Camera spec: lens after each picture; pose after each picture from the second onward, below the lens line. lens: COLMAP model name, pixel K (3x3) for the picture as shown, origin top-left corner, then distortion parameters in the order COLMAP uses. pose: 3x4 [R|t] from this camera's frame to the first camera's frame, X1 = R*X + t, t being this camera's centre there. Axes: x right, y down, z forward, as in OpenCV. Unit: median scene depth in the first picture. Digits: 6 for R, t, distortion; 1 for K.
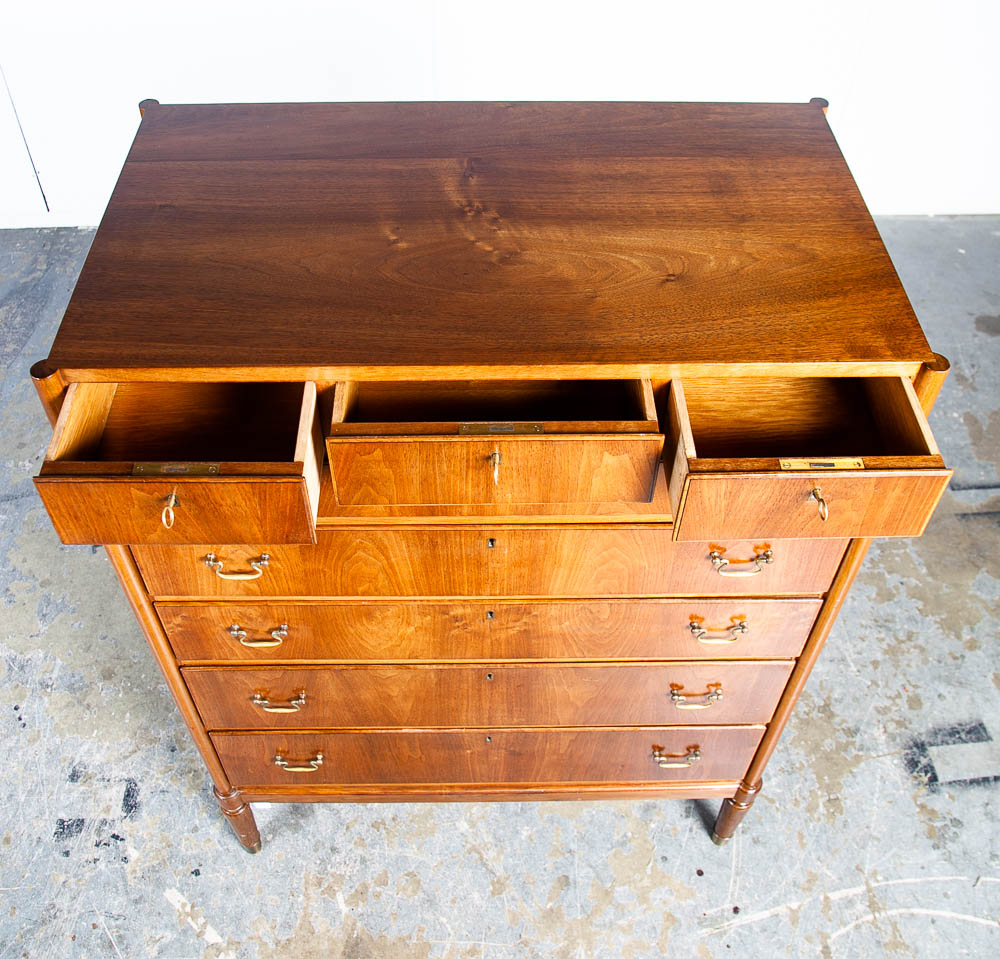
lens RADIAL K [[1045.3, 0, 500.3], [0, 1045.3, 419.1], [0, 0, 1]] dist [-0.082674, 0.000000]
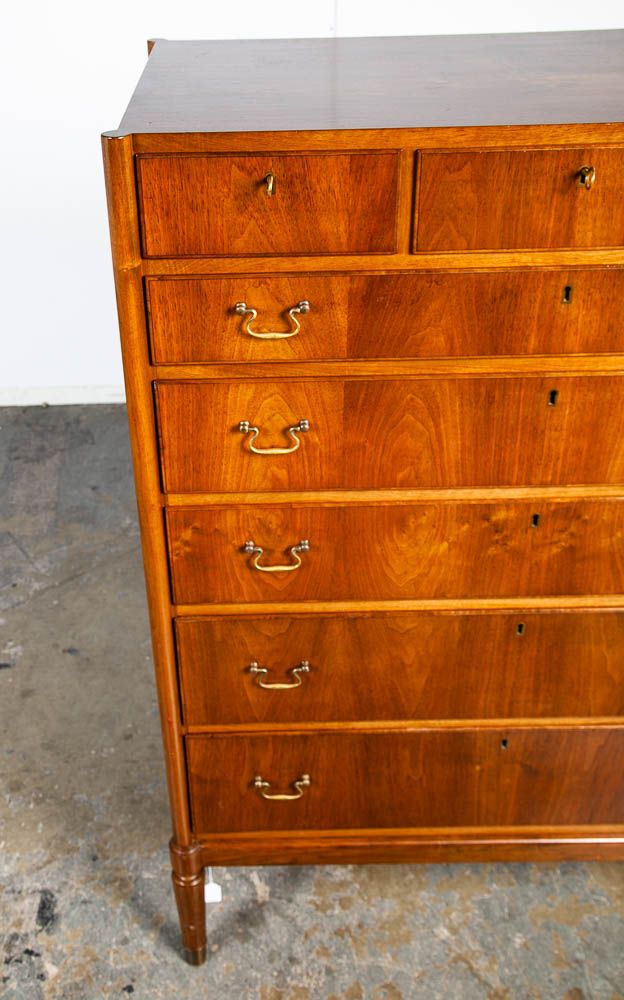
lens RADIAL K [[1065.8, 0, 274.2], [0, 1065.8, 506.3], [0, 0, 1]] dist [0.021197, 0.000000]
pose [[0.999314, -0.021995, -0.029788, -0.145254], [0.013984, 0.969061, -0.246425, 0.279979], [0.034286, 0.245840, 0.968704, 0.065578]]
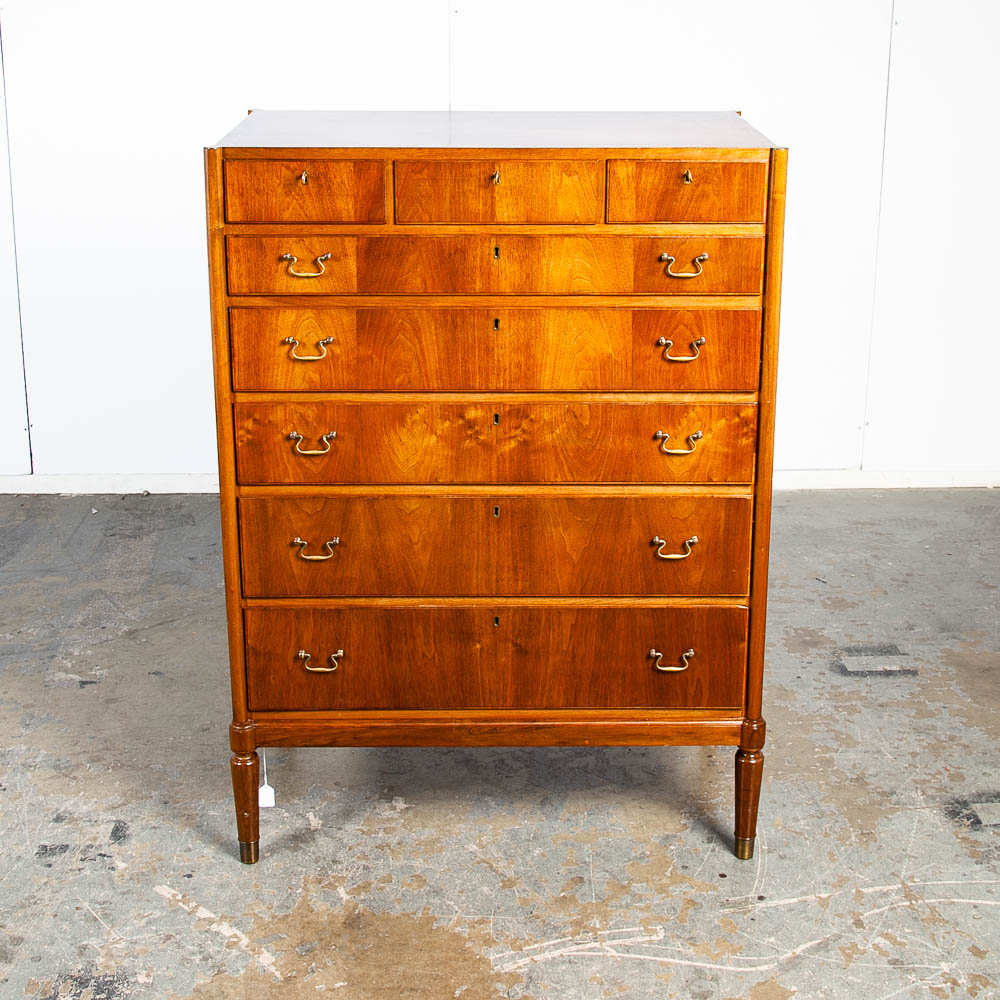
lens RADIAL K [[1624.5, 0, 532.8], [0, 1624.5, 404.5], [0, 0, 1]] dist [-0.032933, 0.000000]
pose [[0.999952, -0.009789, 0.000881, 0.023259], [0.008911, 0.865079, -0.501556, 0.818432], [0.004148, 0.501539, 0.865125, -0.509691]]
